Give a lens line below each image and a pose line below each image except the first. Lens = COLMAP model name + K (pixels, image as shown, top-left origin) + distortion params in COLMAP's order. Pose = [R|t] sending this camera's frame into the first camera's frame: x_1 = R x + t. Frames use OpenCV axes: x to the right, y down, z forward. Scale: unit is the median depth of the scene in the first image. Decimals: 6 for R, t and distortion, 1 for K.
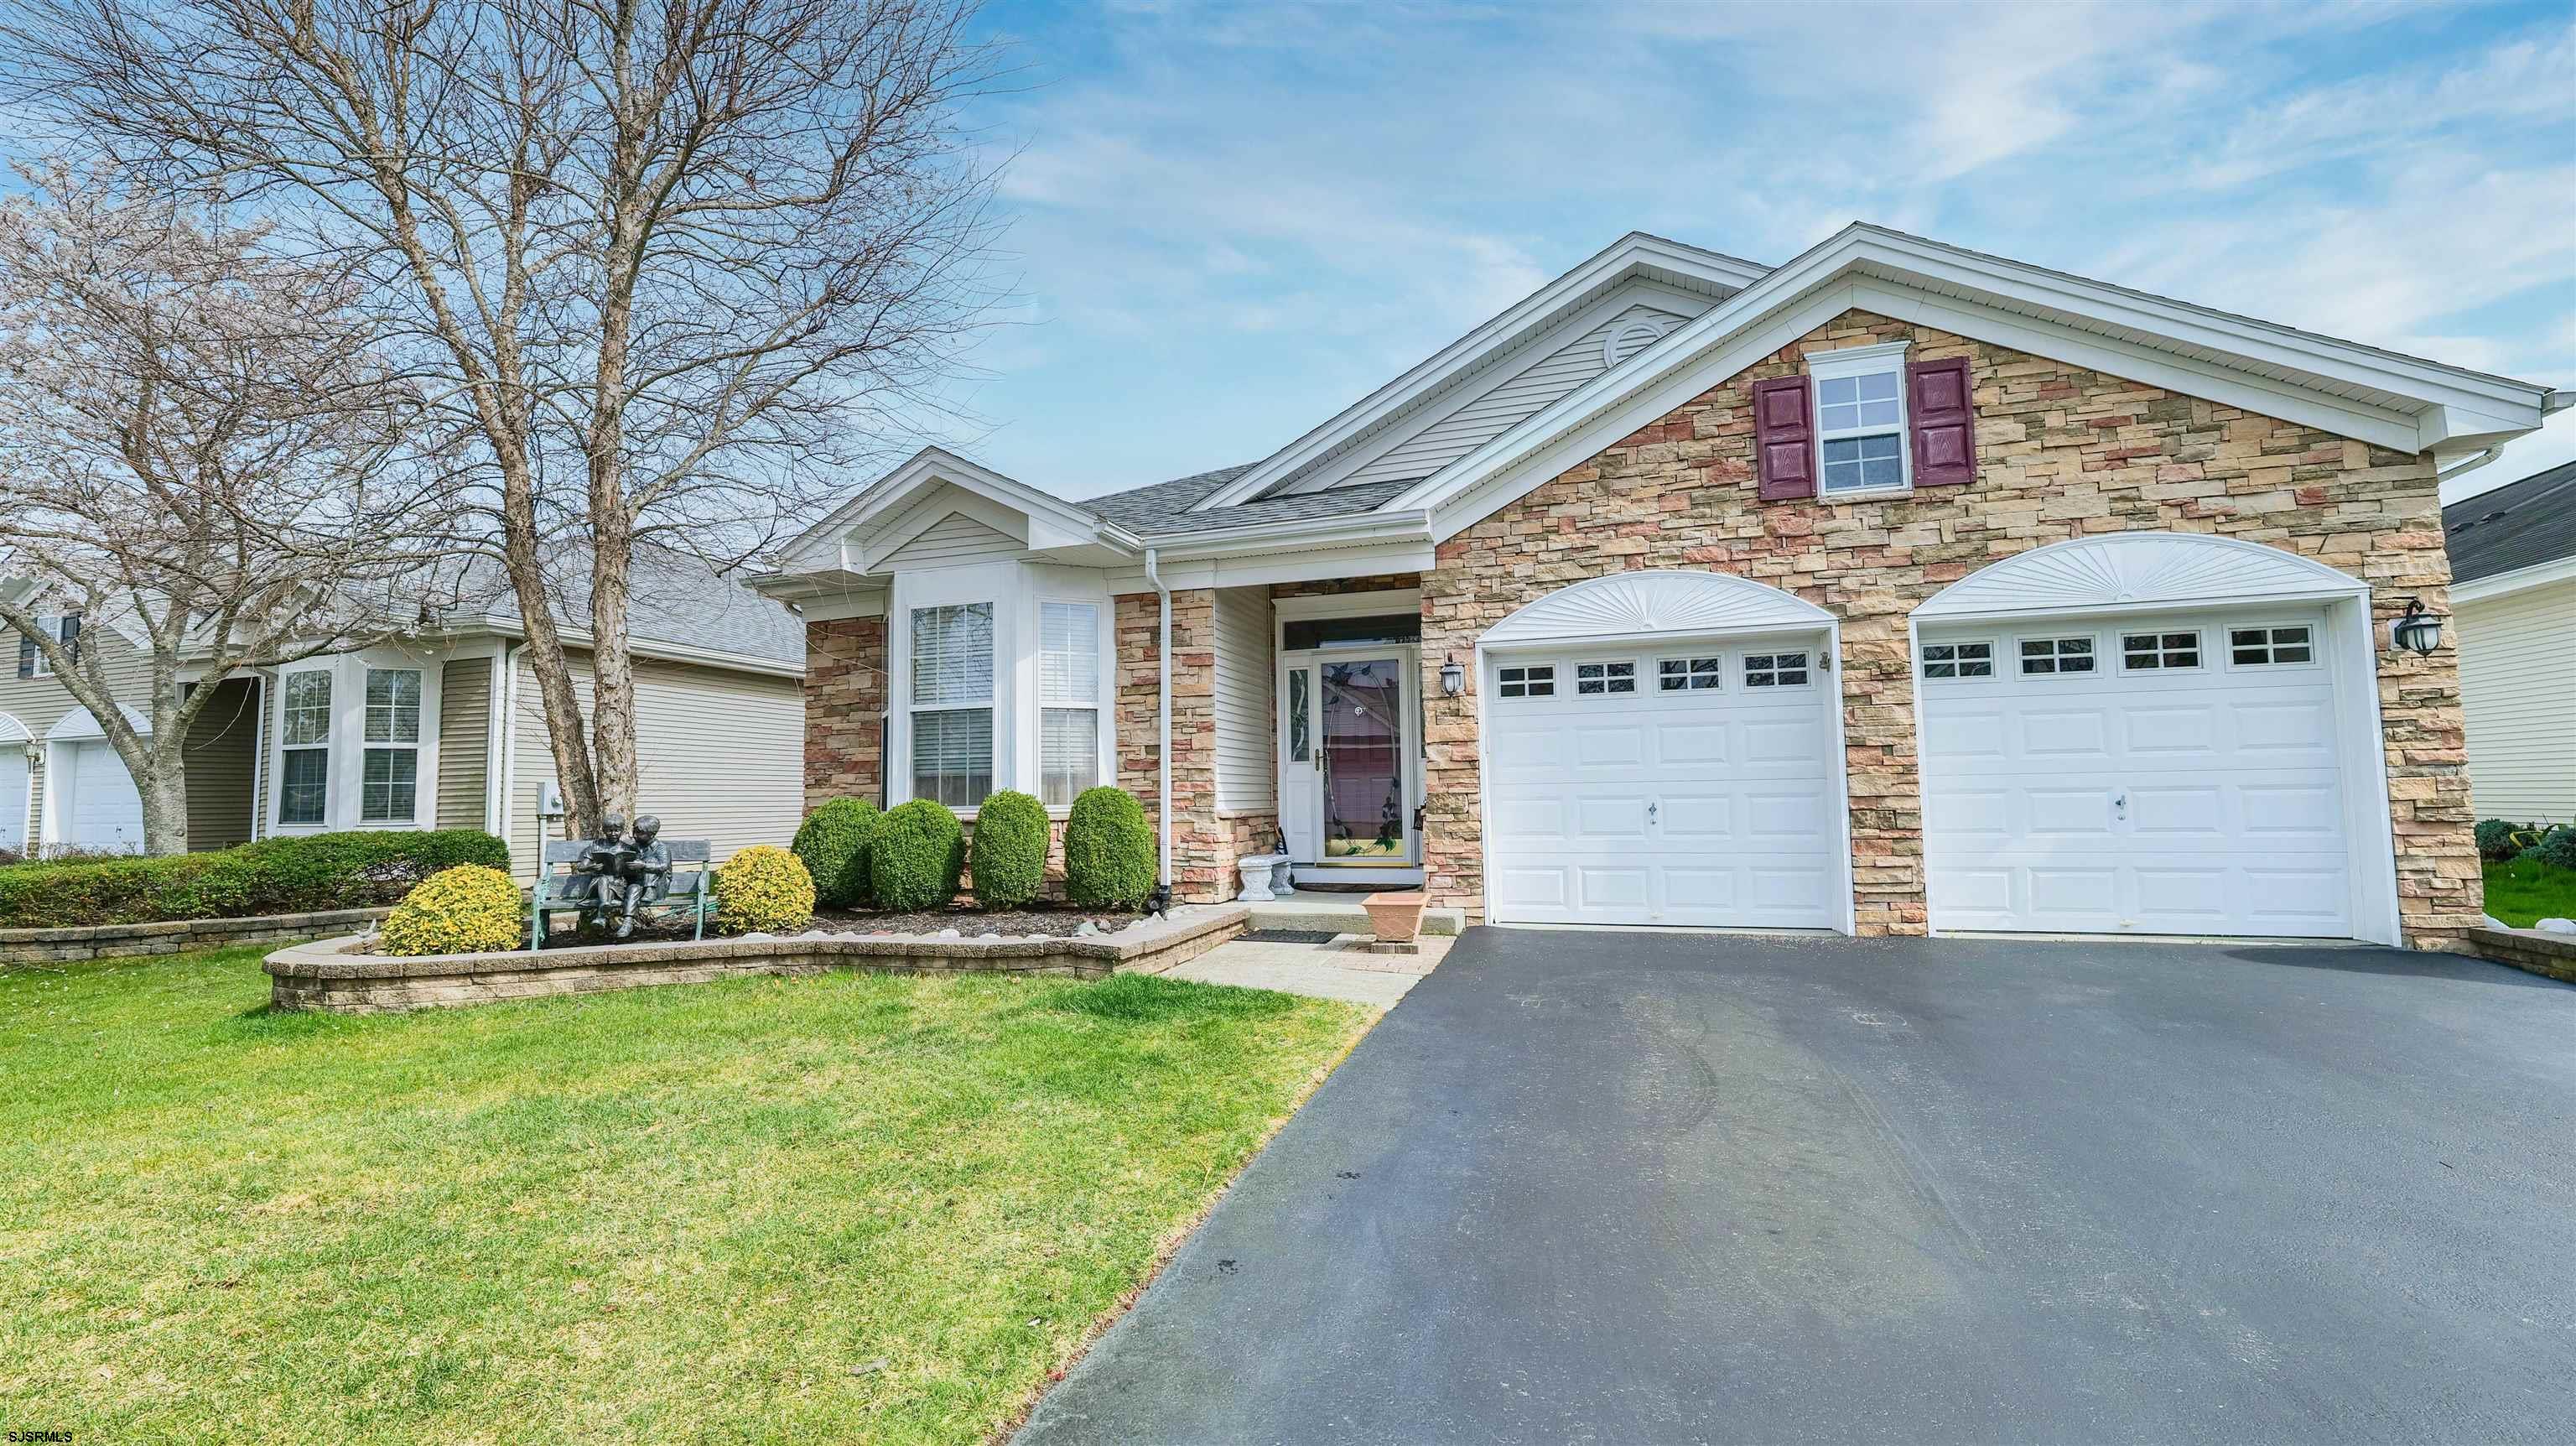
lens RADIAL K [[1038.8, 0, 1288.0], [0, 1038.8, 723.0], [0, 0, 1]] dist [-0.010616, 0.000042]
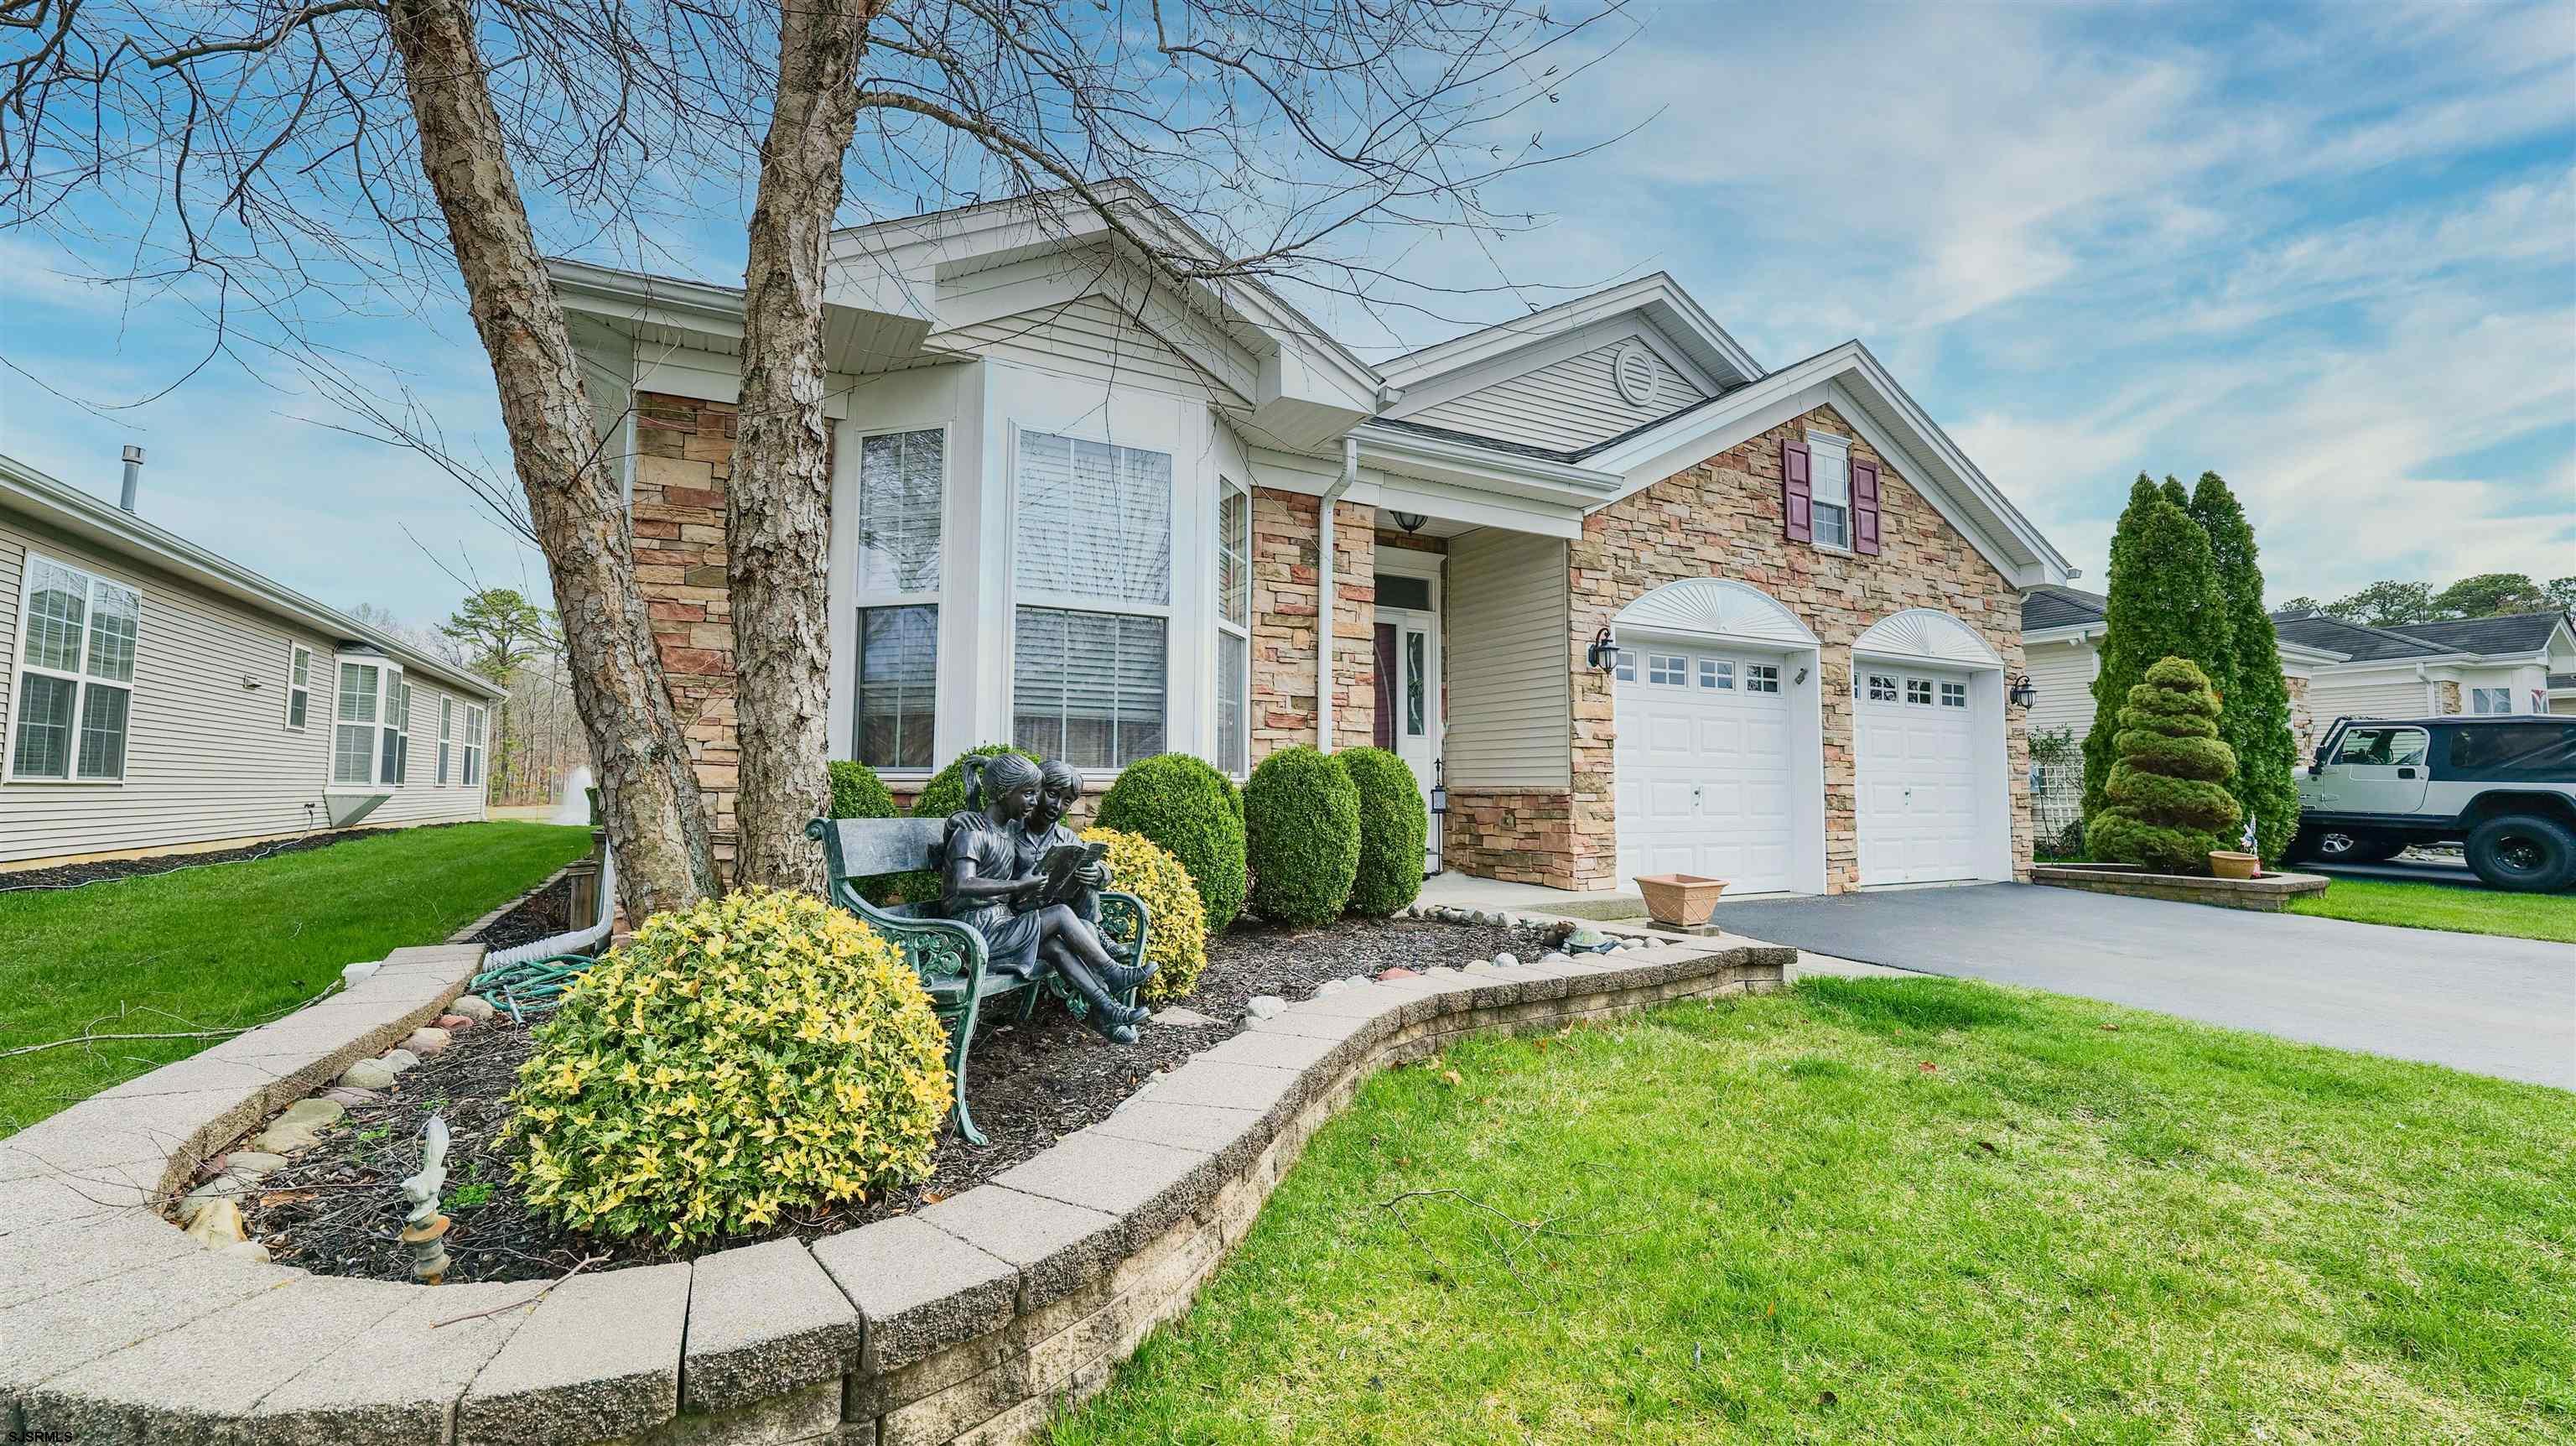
lens RADIAL K [[1036.8, 0, 1277.0], [0, 1036.8, 711.1], [0, 0, 1]] dist [-0.010005, 0.000039]
pose [[0.693369, 0.074310, 0.716741, -0.778269], [-0.069952, 0.996912, -0.035686, 0.068816], [-0.717179, -0.025394, 0.696426, 0.562603]]
